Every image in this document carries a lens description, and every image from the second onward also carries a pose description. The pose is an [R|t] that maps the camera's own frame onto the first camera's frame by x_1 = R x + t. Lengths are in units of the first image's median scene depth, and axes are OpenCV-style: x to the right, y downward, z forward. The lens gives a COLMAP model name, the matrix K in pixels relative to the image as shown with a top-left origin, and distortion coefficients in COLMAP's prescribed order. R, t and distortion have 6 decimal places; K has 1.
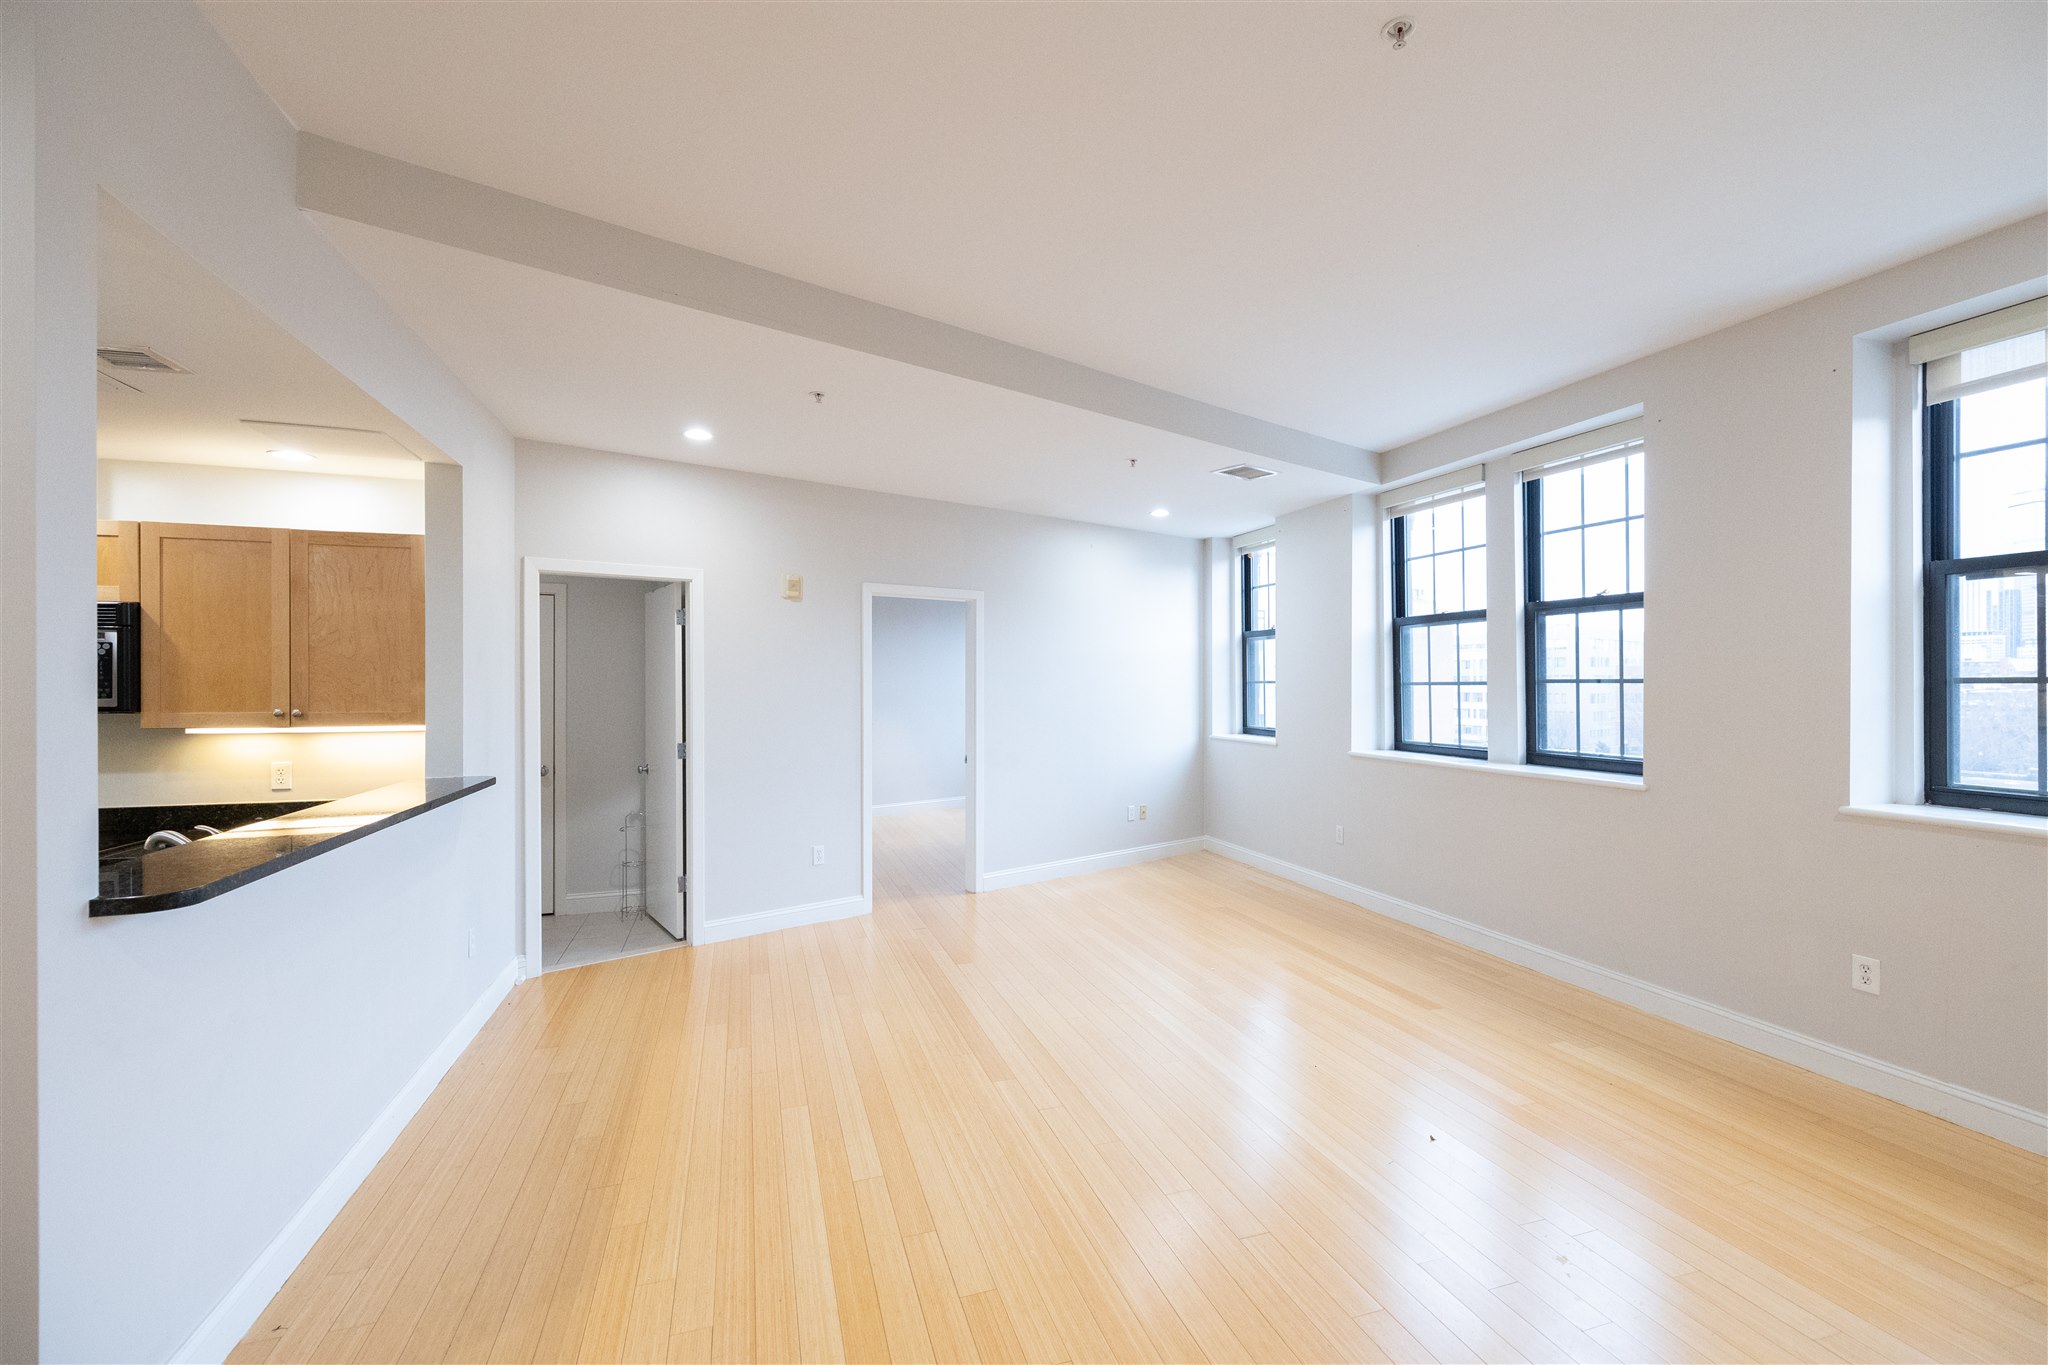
lens RADIAL K [[875.2, 0, 1028.3], [0, 875.2, 700.7], [0, 0, 1]] dist [-0.002118, 0.001265]
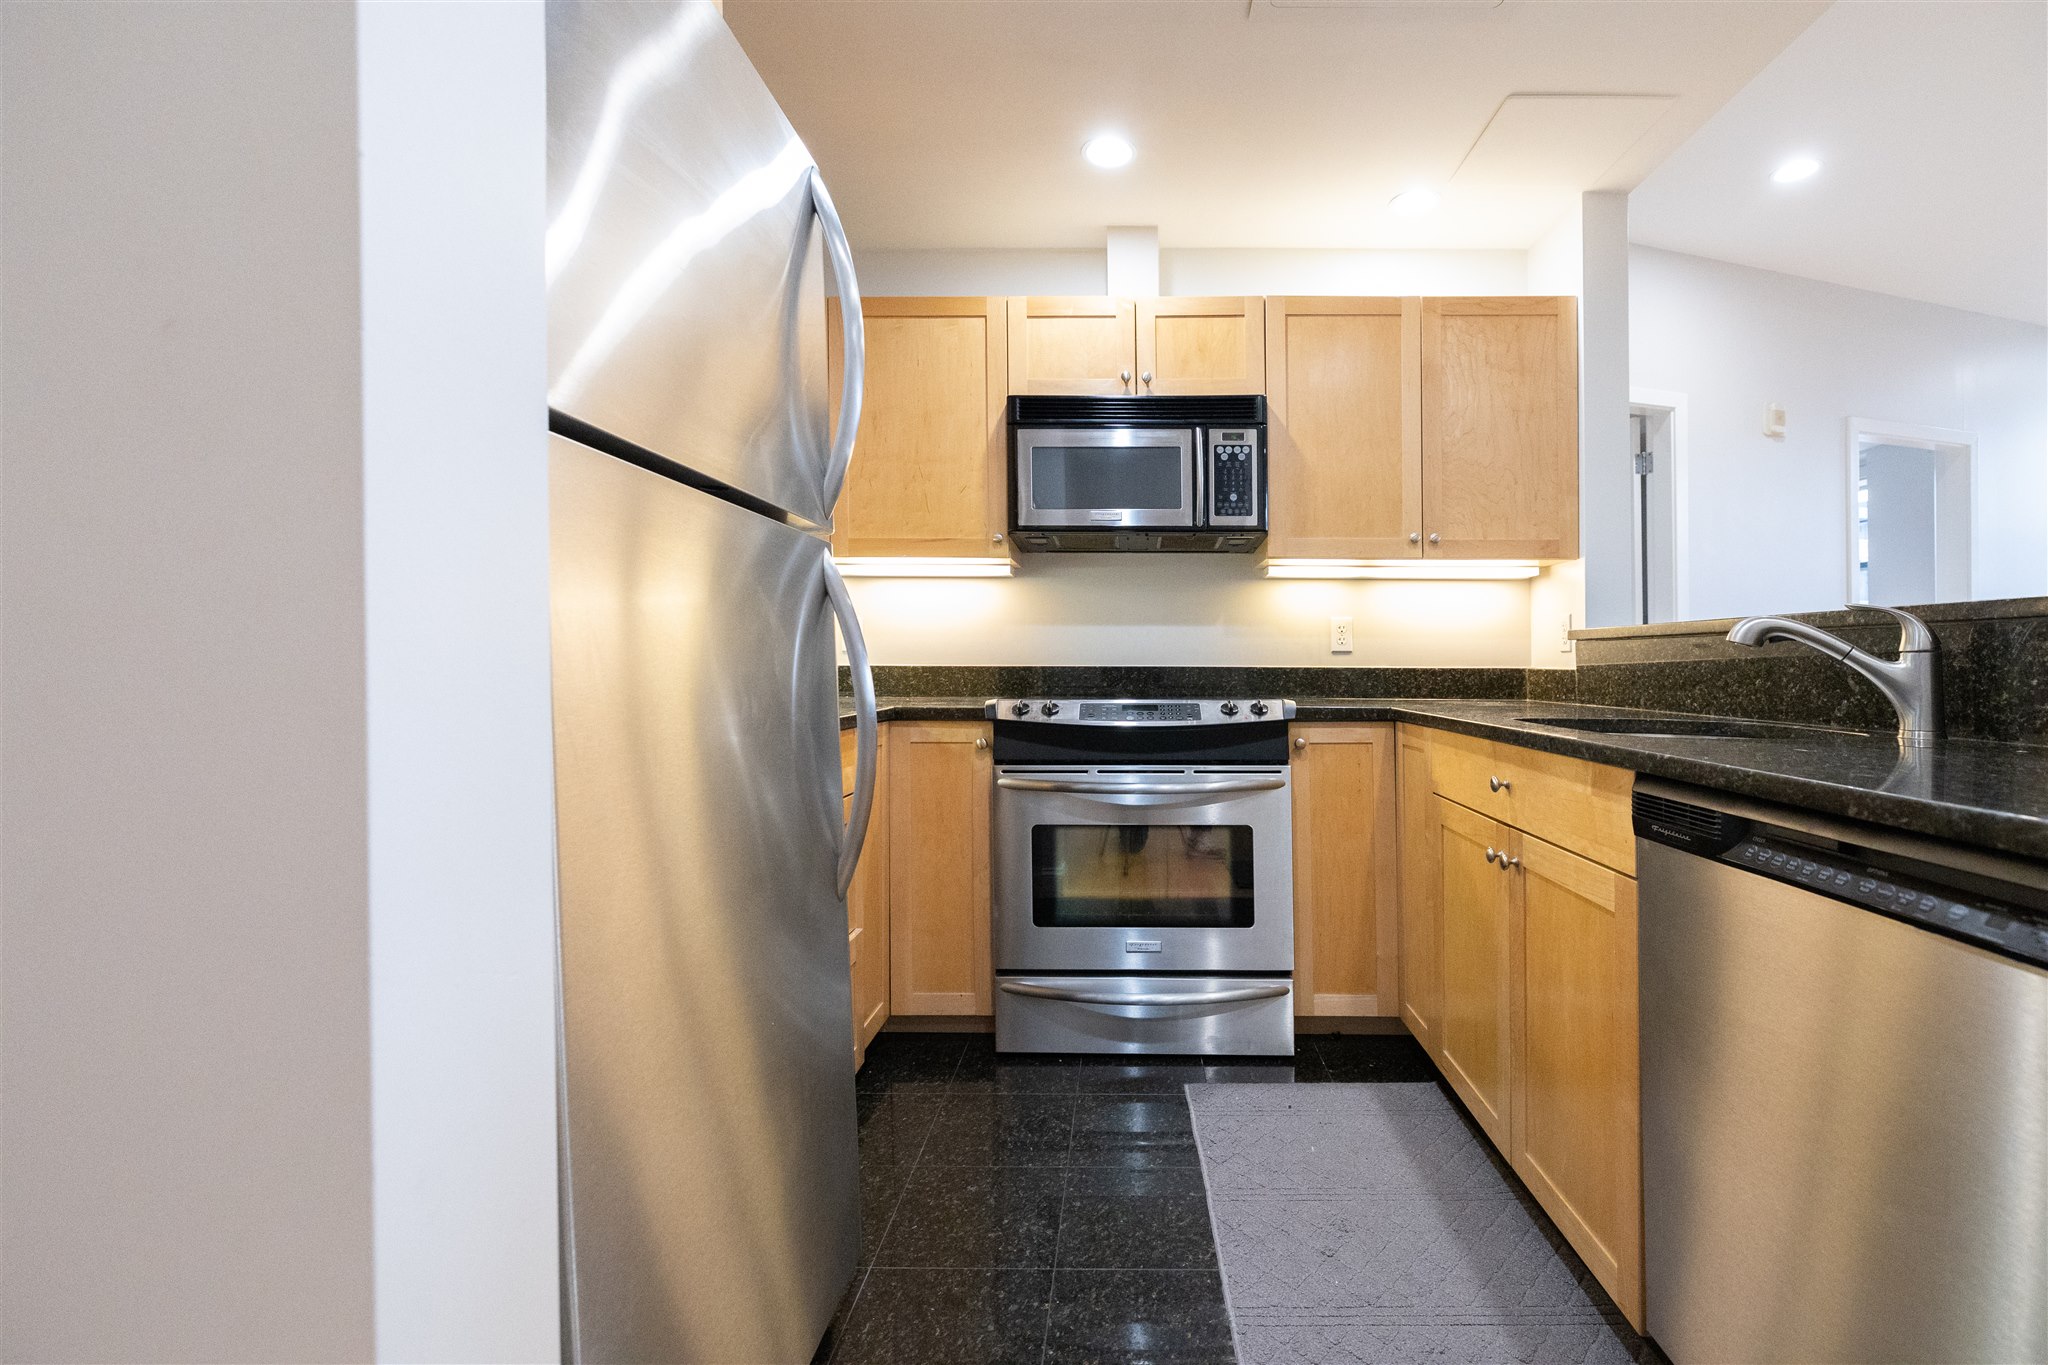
lens RADIAL K [[875.2, 0, 1137.7], [0, 875.2, 668.1], [0, 0, 1]] dist [-0.002118, 0.001265]
pose [[0.950760, 0.000933, -0.309926, -0.647199], [-0.001228, 0.999999, -0.000757, 0.098743], [0.309925, 0.001100, 0.950760, 0.151680]]
